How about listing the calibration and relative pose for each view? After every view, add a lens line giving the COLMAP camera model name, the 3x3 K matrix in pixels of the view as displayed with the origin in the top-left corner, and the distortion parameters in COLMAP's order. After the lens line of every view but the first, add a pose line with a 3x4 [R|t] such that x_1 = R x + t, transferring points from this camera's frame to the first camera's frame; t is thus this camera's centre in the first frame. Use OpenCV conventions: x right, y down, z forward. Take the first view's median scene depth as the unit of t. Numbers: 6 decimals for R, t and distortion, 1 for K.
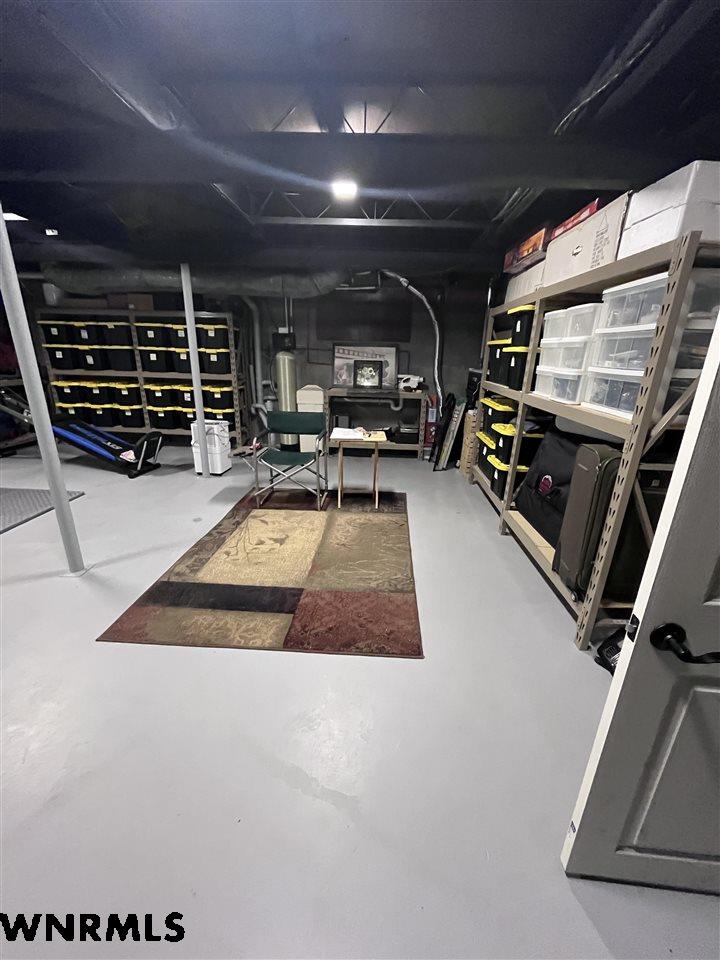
lens RADIAL K [[385.5, 0, 367.9], [0, 385.5, 481.8], [0, 0, 1]] dist [-0.007020, 0.000851]
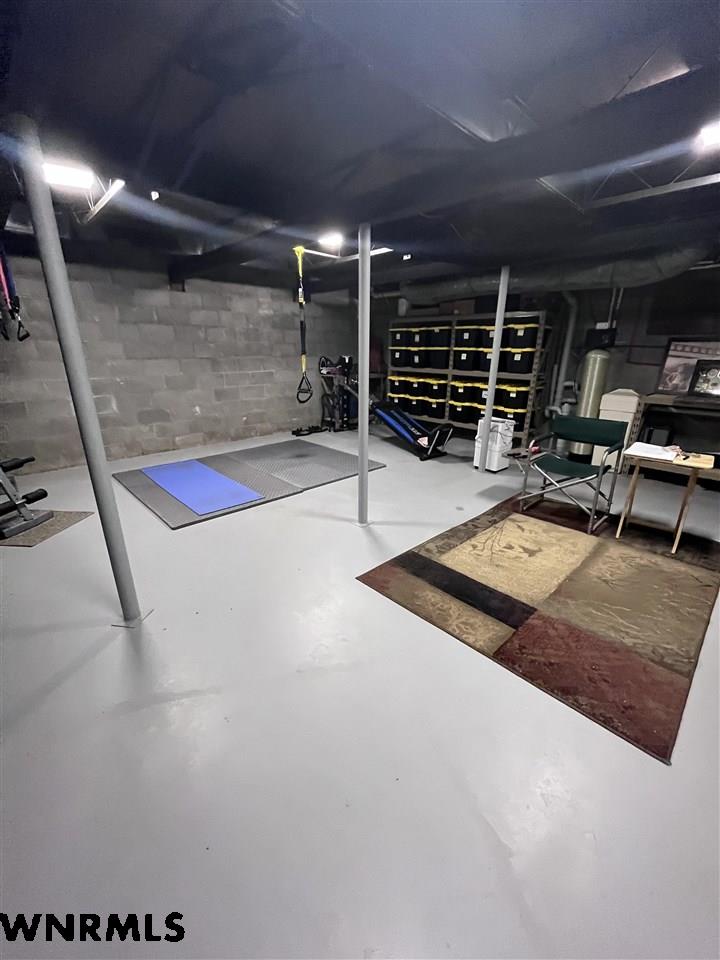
lens RADIAL K [[385.5, 0, 366.4], [0, 385.5, 482.0], [0, 0, 1]] dist [-0.007020, 0.000851]
pose [[0.729493, 0.205315, -0.652446, 0.044968], [-0.205194, 0.975641, 0.077594, -0.002625], [0.652484, 0.077274, 0.753853, 0.016880]]
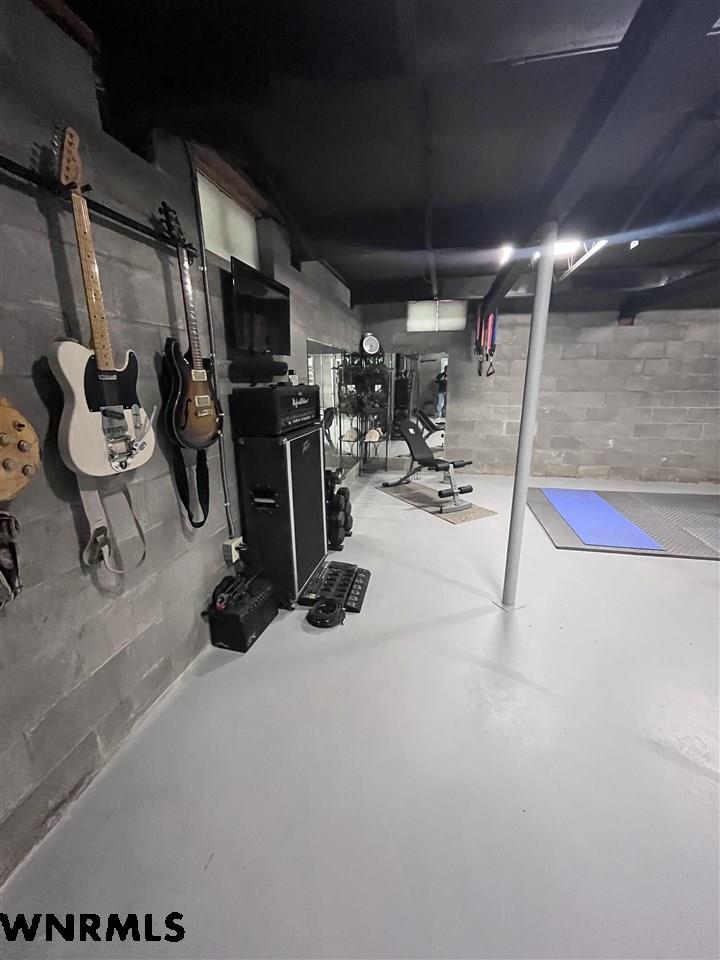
lens RADIAL K [[385.5, 0, 366.8], [0, 385.5, 483.7], [0, 0, 1]] dist [-0.007020, 0.000851]
pose [[-0.145497, 0.238013, -0.960302, 0.105334], [-0.312575, 0.909857, 0.272868, 0.006266], [0.938684, 0.339868, -0.057984, -0.034300]]
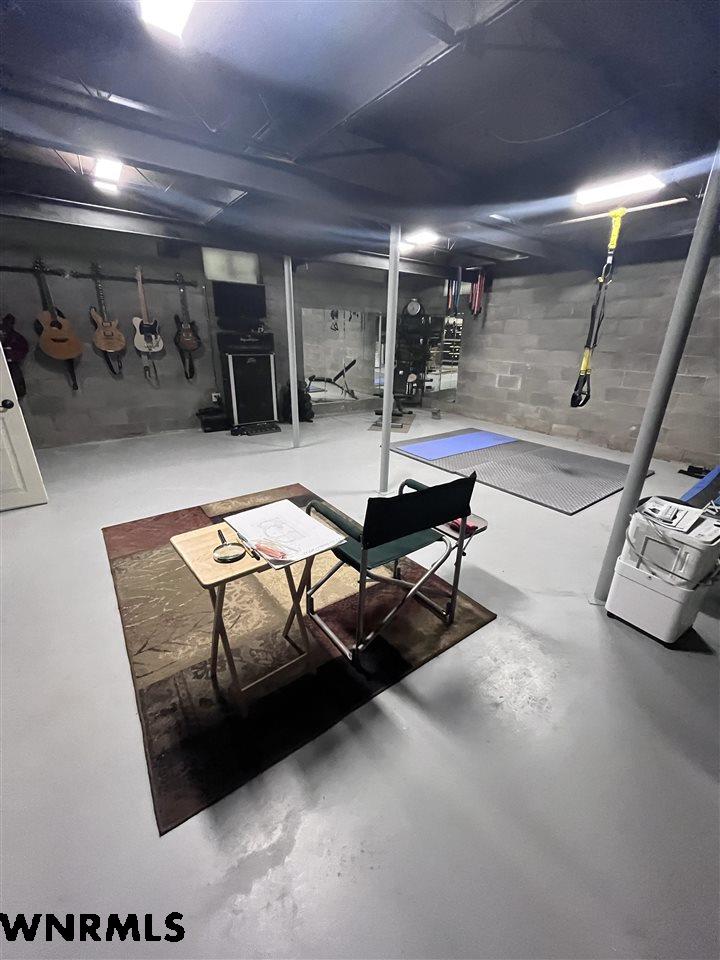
lens RADIAL K [[385.5, 0, 369.5], [0, 385.5, 483.3], [0, 0, 1]] dist [-0.007020, 0.000851]
pose [[-0.770985, 0.188811, -0.608221, 0.109982], [-0.240076, 0.798414, 0.552175, -0.390910], [0.589869, 0.571738, -0.570236, 1.196197]]
